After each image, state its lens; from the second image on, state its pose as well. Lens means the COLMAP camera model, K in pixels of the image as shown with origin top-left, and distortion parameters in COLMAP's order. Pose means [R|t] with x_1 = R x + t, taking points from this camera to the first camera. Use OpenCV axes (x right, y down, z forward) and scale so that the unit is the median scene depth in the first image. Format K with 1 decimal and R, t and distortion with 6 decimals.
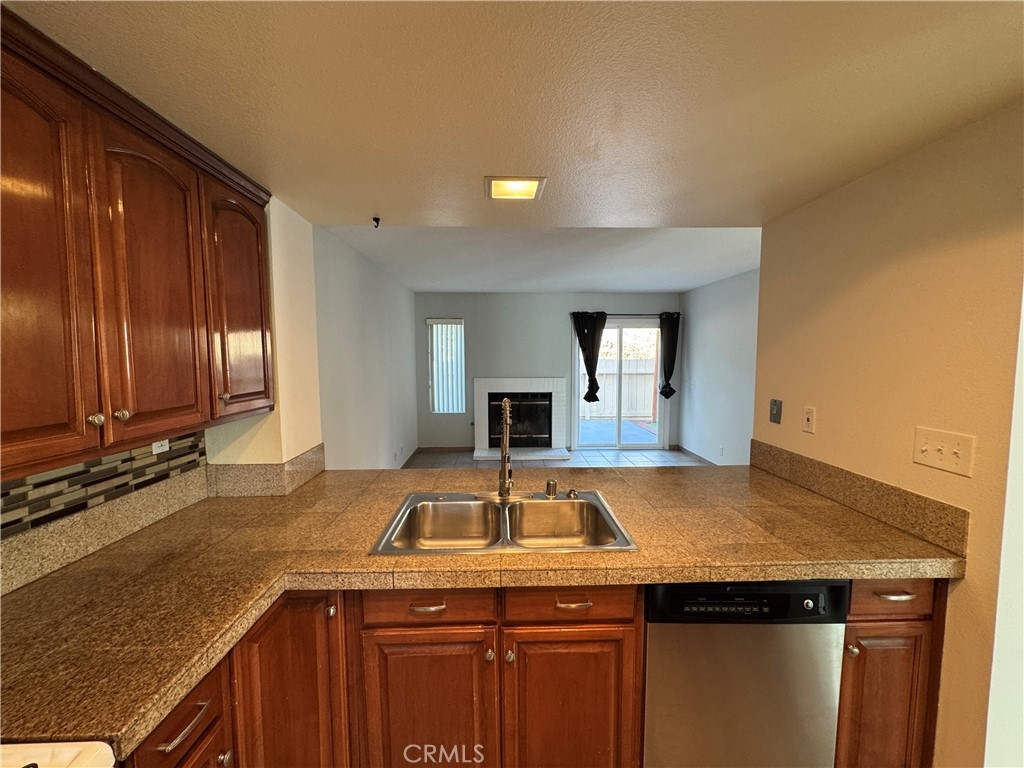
lens RADIAL K [[406.3, 0, 514.1], [0, 406.3, 381.8], [0, 0, 1]] dist [0.000168, 0.000746]
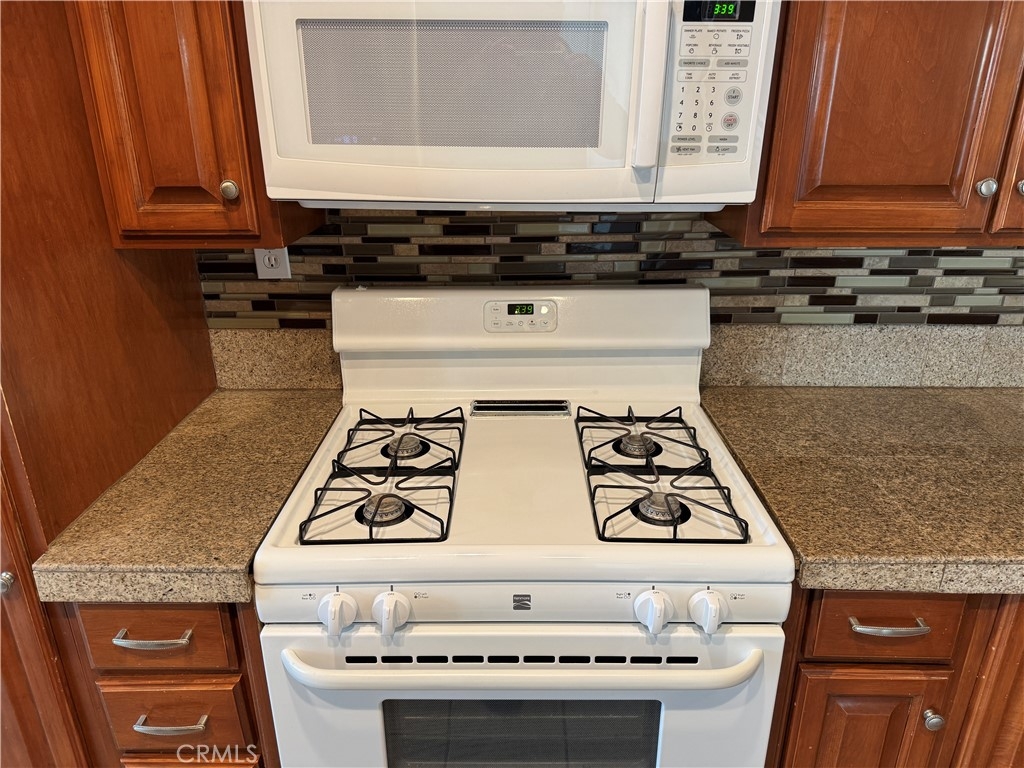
lens RADIAL K [[719.9, 0, 507.6], [0, 719.9, 386.0], [0, 0, 1]] dist [0.037815, -0.038399]
pose [[-0.040035, 0.365048, -0.930127, 0.194570], [-0.060331, 0.928292, 0.366925, 0.004159], [0.997375, 0.070805, -0.015140, 0.214228]]
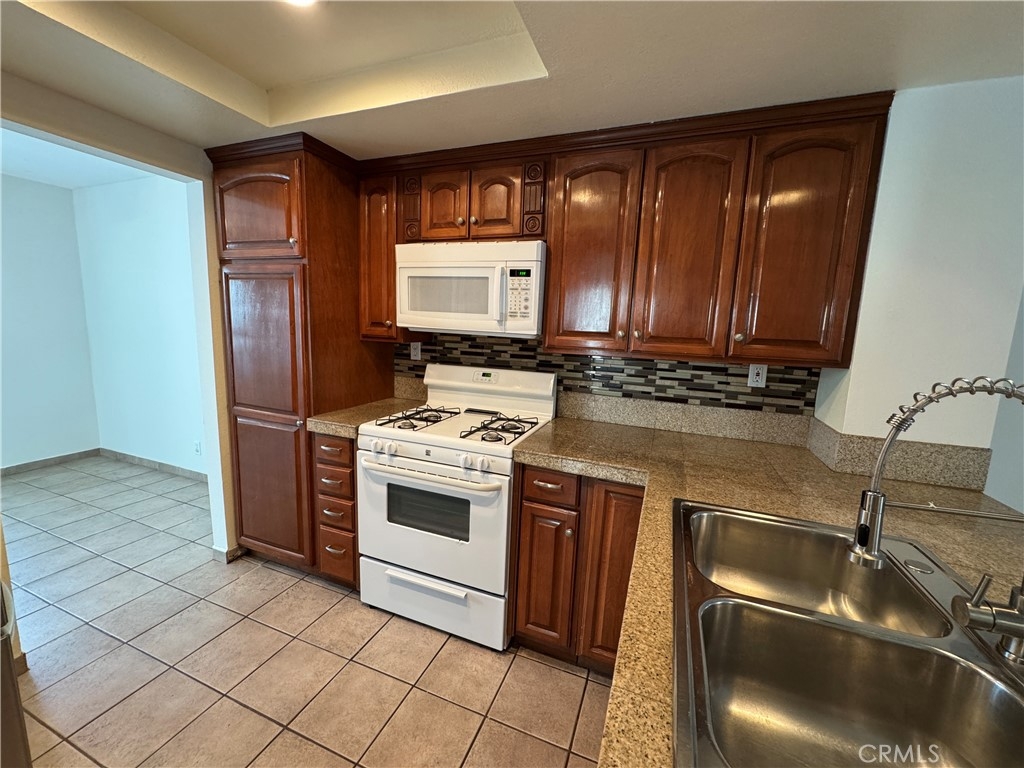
lens RADIAL K [[406.3, 0, 507.6], [0, 406.3, 383.9], [0, 0, 1]] dist [0.000168, 0.000746]
pose [[-0.392755, 0.128183, -0.910666, 0.694239], [-0.097656, 0.978827, 0.179894, 0.026878], [0.914443, 0.159587, -0.371922, 1.035130]]
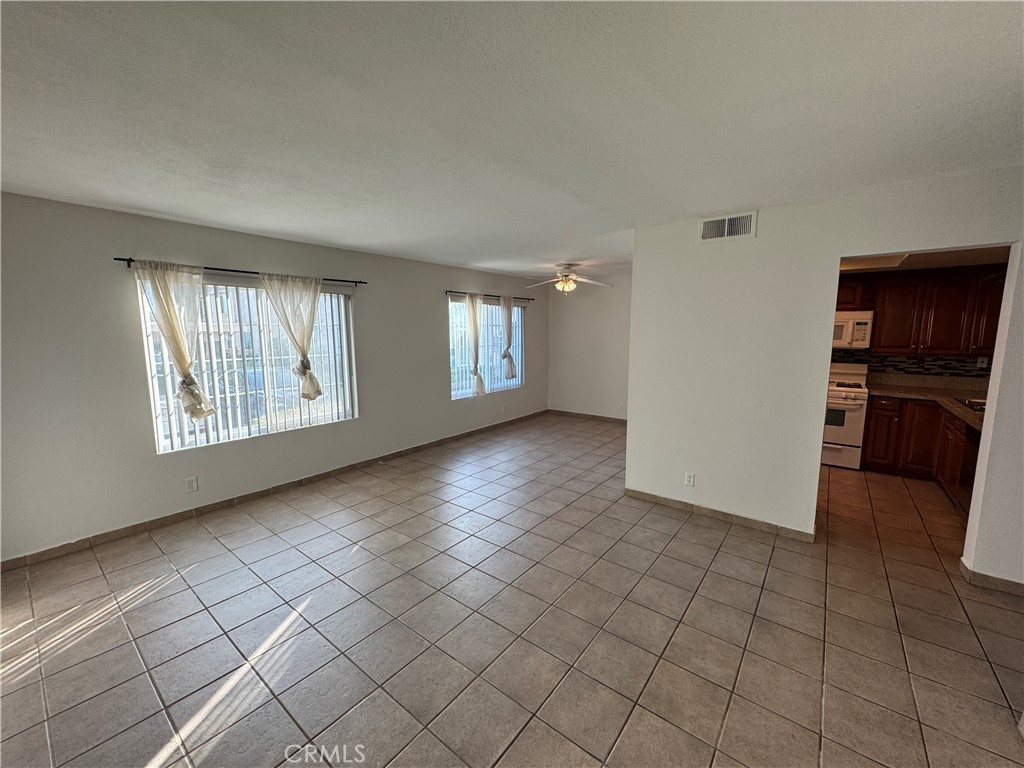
lens RADIAL K [[406.3, 0, 515.5], [0, 406.3, 382.6], [0, 0, 1]] dist [0.000168, 0.000746]
pose [[-0.630642, 0.108226, -0.768491, 4.487079], [-0.047797, 0.982932, 0.177649, -0.093448], [0.774601, 0.148765, -0.614705, 0.330777]]
